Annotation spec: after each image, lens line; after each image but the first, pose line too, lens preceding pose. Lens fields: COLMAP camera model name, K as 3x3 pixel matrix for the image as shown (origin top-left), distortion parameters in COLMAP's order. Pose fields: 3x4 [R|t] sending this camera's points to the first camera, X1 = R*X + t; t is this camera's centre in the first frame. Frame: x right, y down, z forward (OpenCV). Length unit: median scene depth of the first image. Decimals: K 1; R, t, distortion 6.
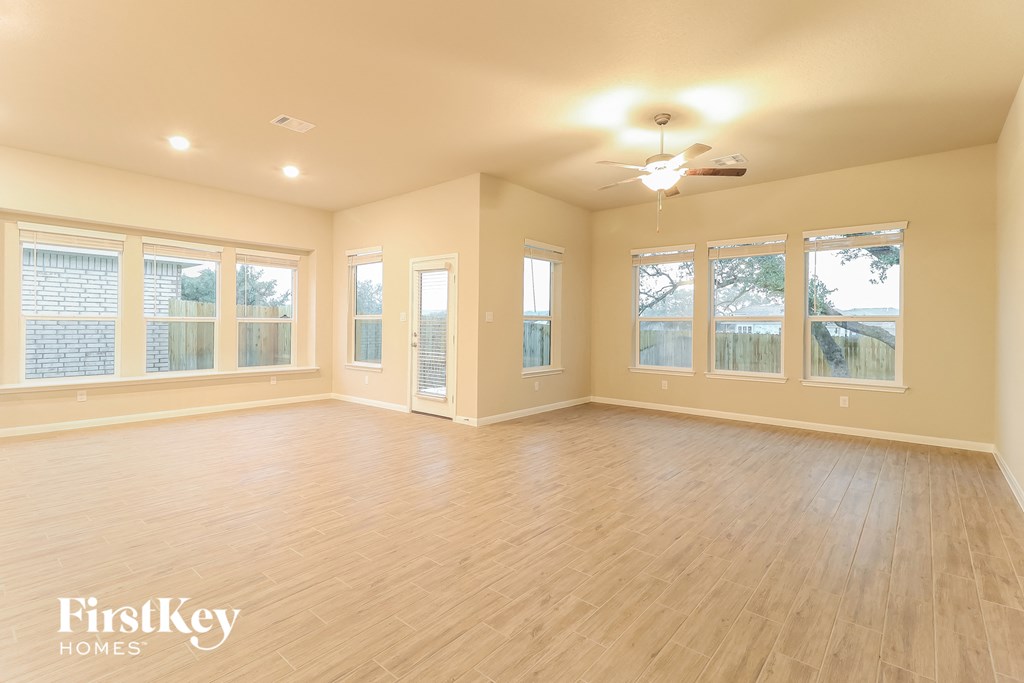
lens RADIAL K [[479.9, 0, 501.8], [0, 479.9, 327.1], [0, 0, 1]] dist [0.023755, -0.008978]
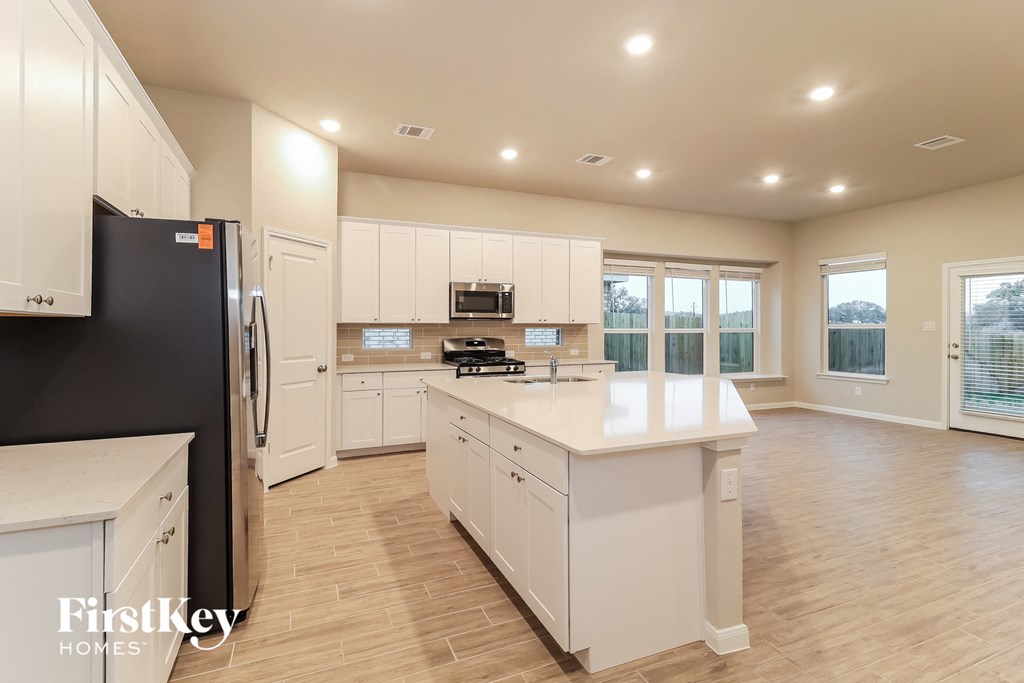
lens RADIAL K [[479.9, 0, 494.9], [0, 479.9, 328.4], [0, 0, 1]] dist [0.023755, -0.008978]
pose [[0.890876, -0.010954, -0.454114, -0.533854], [0.008751, 0.999938, -0.006953, -0.017885], [0.454162, 0.002220, 0.890916, -0.228972]]
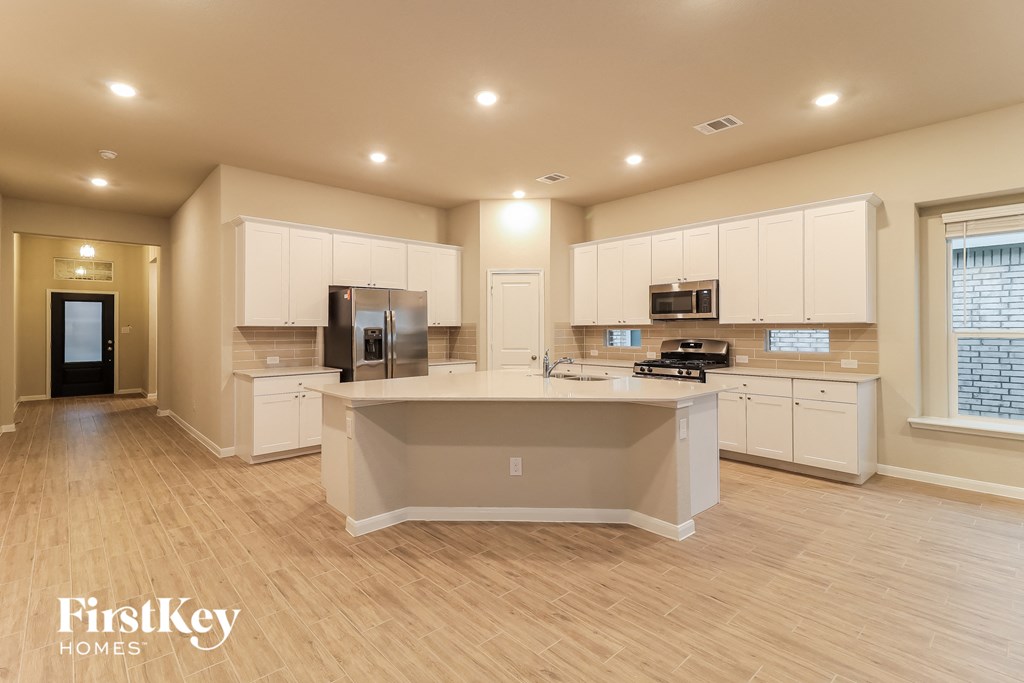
lens RADIAL K [[479.9, 0, 500.9], [0, 479.9, 329.0], [0, 0, 1]] dist [0.023755, -0.008978]
pose [[-0.131602, -0.011695, -0.991234, -0.091202], [-0.001056, 0.999931, -0.011658, -0.015261], [0.991302, -0.000488, -0.131605, 0.309500]]
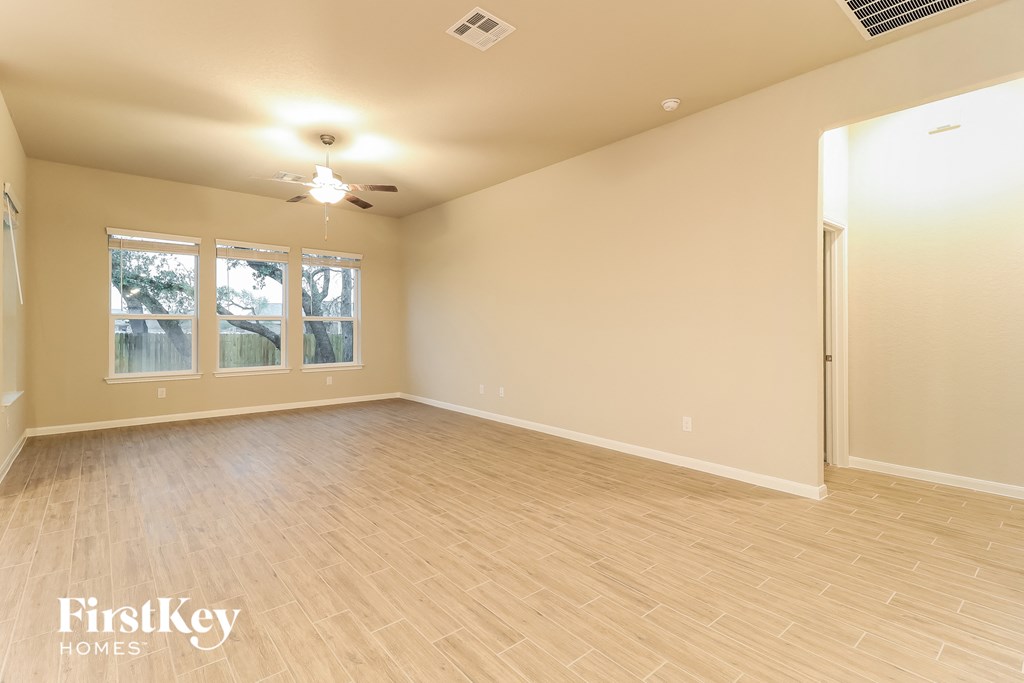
lens RADIAL K [[479.9, 0, 501.8], [0, 479.9, 311.2], [0, 0, 1]] dist [0.023755, -0.008978]
pose [[0.155152, 0.023933, 0.987601, -0.452893], [0.004531, 0.999679, -0.024937, -0.002358], [-0.987880, 0.008344, 0.154994, 0.275470]]
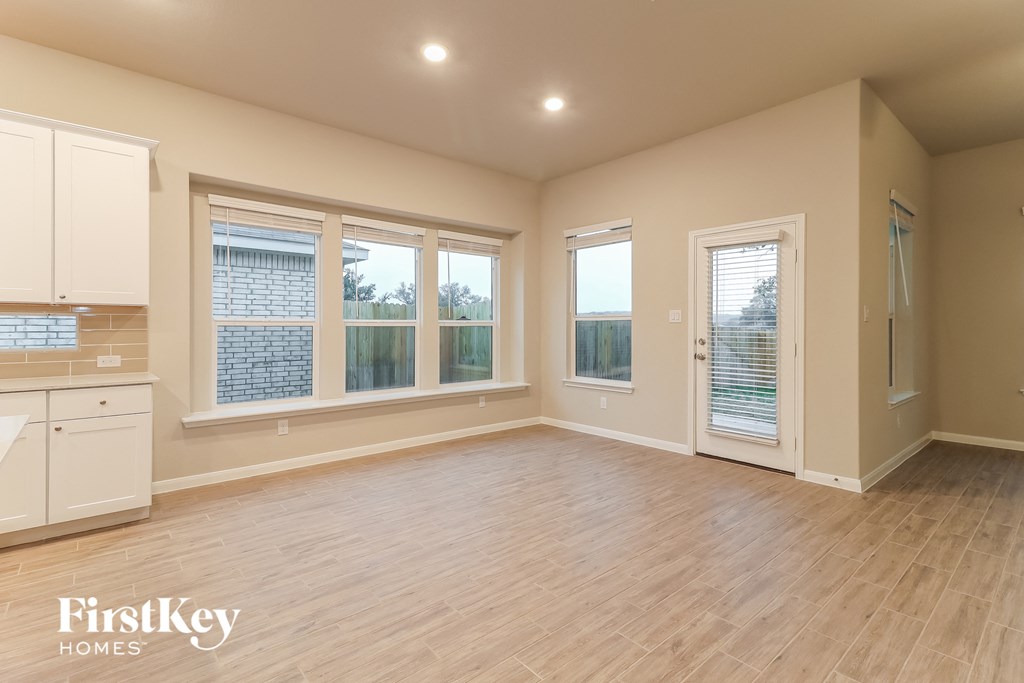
lens RADIAL K [[479.9, 0, 497.8], [0, 479.9, 325.1], [0, 0, 1]] dist [0.023755, -0.008978]
pose [[0.986506, -0.010304, -0.163399, -0.348582], [0.009112, 0.999926, -0.008041, -0.004711], [0.163470, 0.006443, 0.986527, 0.272008]]
